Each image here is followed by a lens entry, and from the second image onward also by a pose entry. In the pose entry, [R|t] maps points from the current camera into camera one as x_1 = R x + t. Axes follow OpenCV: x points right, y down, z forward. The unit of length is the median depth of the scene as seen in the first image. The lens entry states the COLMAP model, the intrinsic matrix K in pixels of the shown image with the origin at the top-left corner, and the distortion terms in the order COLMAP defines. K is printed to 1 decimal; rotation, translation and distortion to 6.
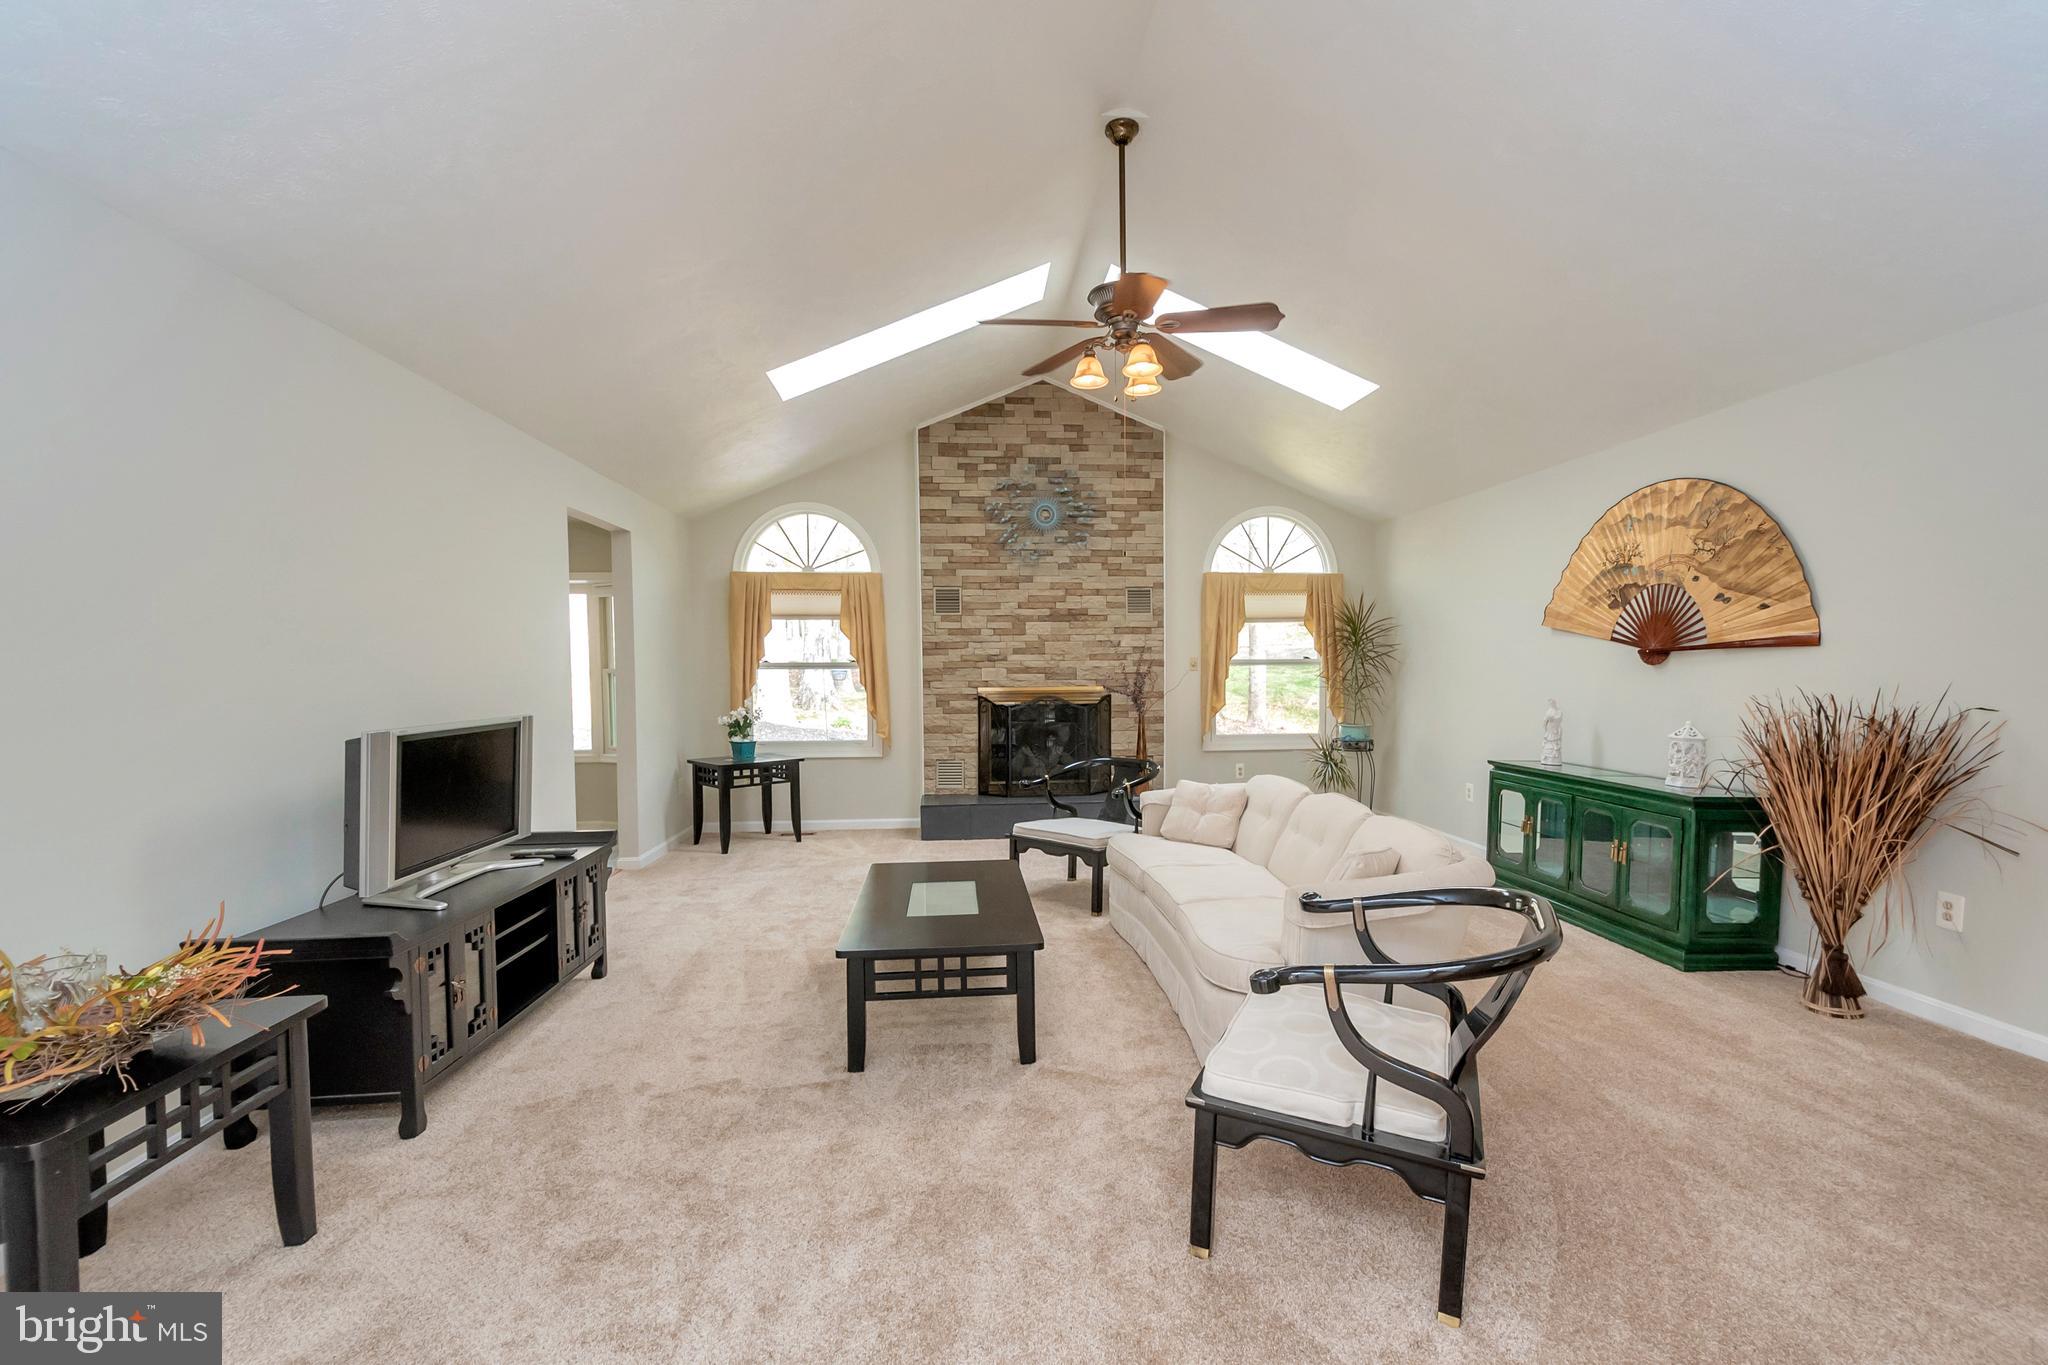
lens RADIAL K [[917.7, 0, 1027.1], [0, 917.7, 693.7], [0, 0, 1]] dist [0.004376, -0.001004]
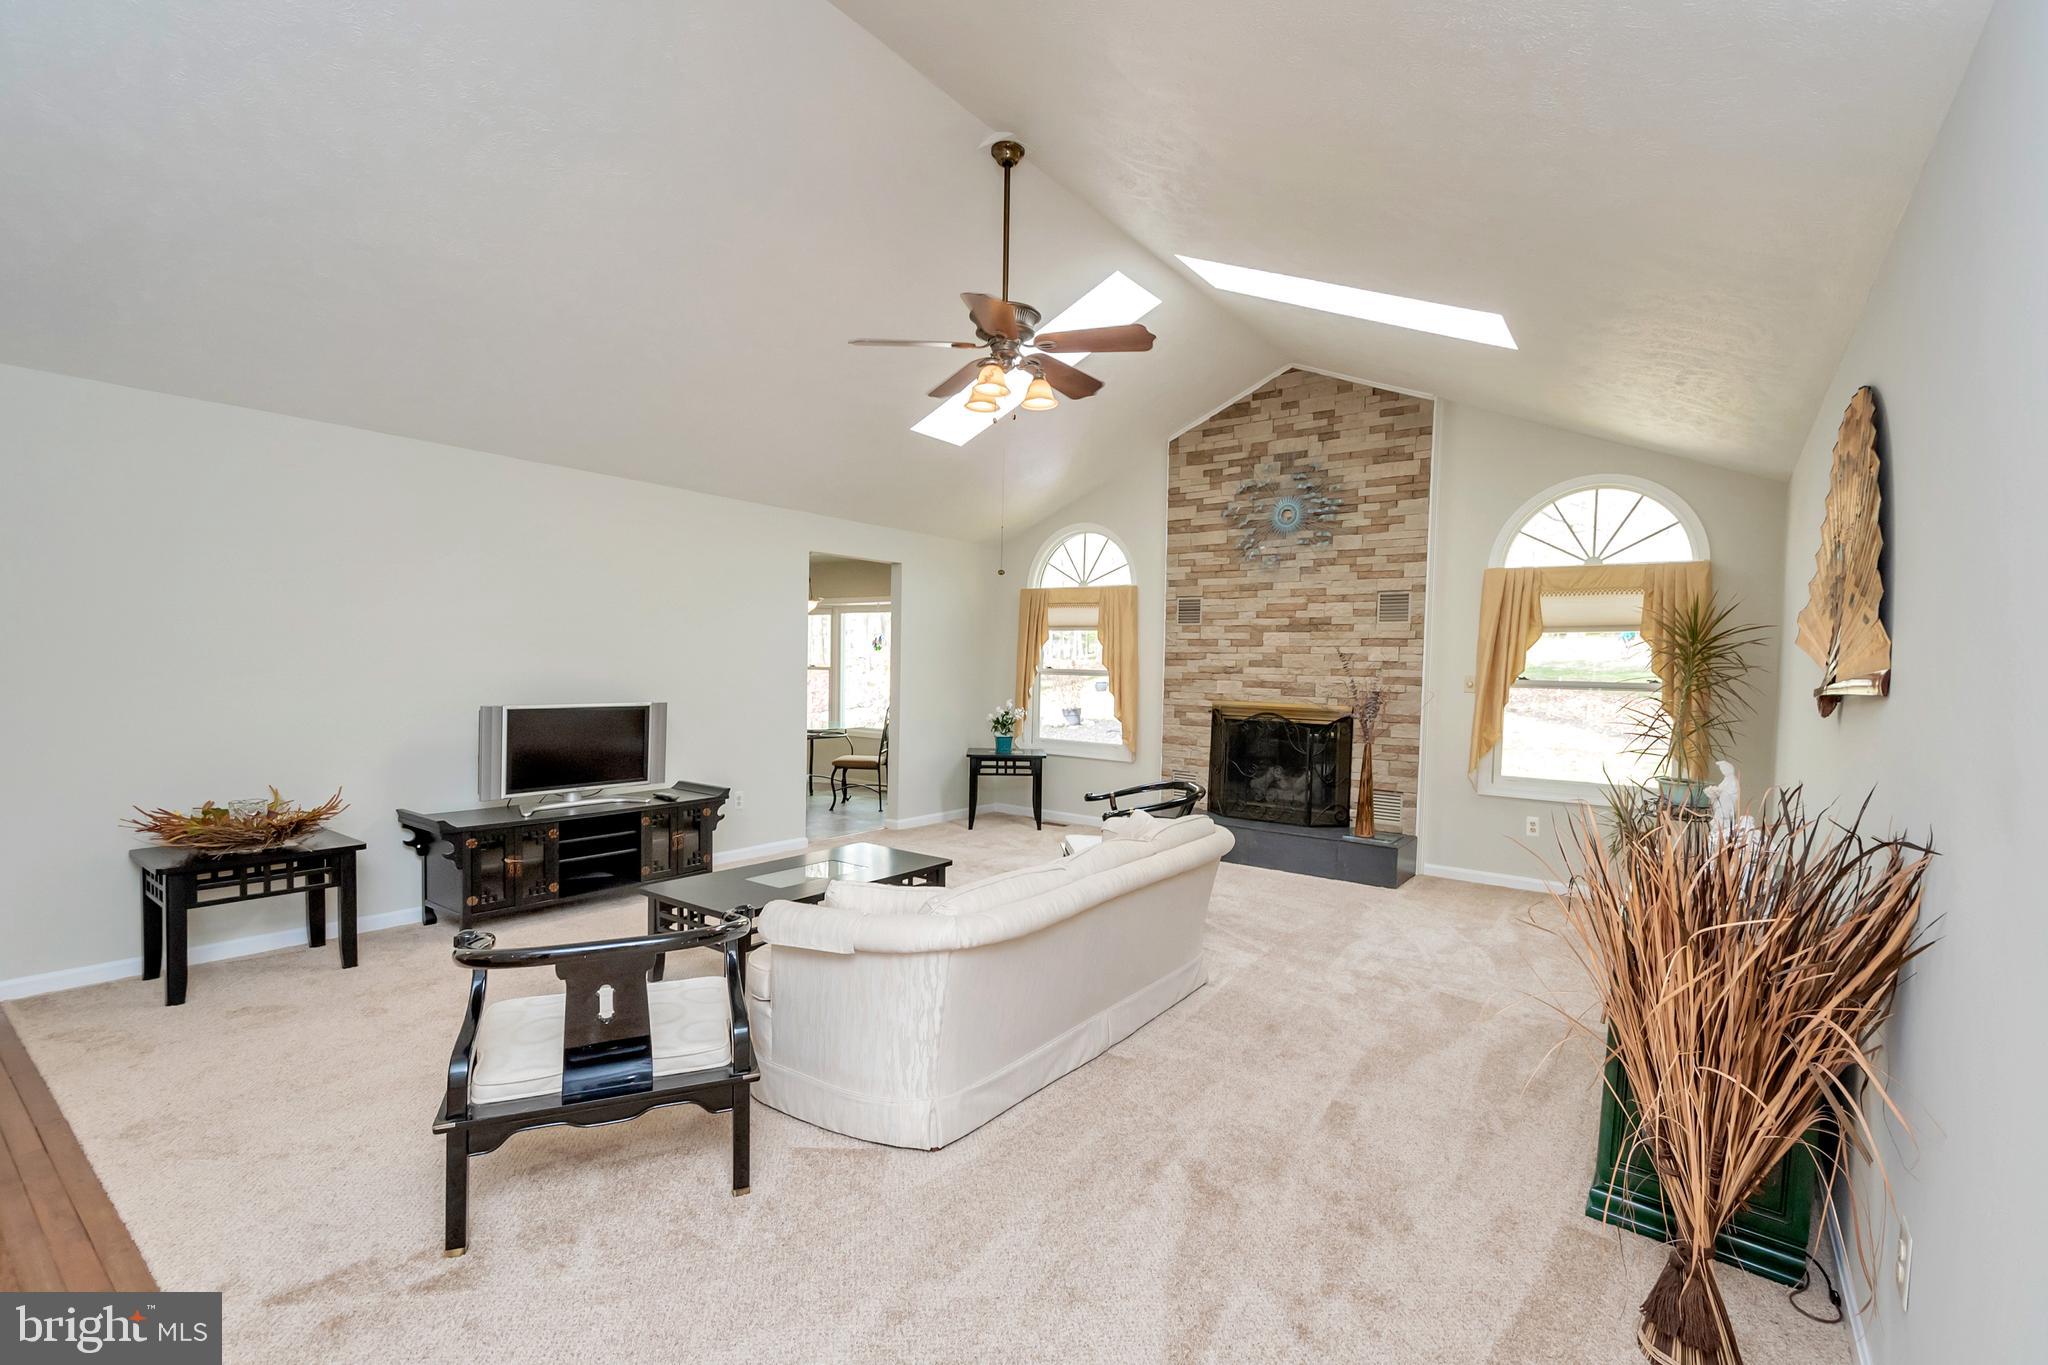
lens RADIAL K [[917.7, 0, 1031.7], [0, 917.7, 691.8], [0, 0, 1]] dist [0.004376, -0.001004]
pose [[0.732779, 0.043776, -0.679058, 0.462172], [-0.044405, 0.998878, 0.016475, -0.022913], [0.679017, 0.018081, 0.733900, 0.158897]]
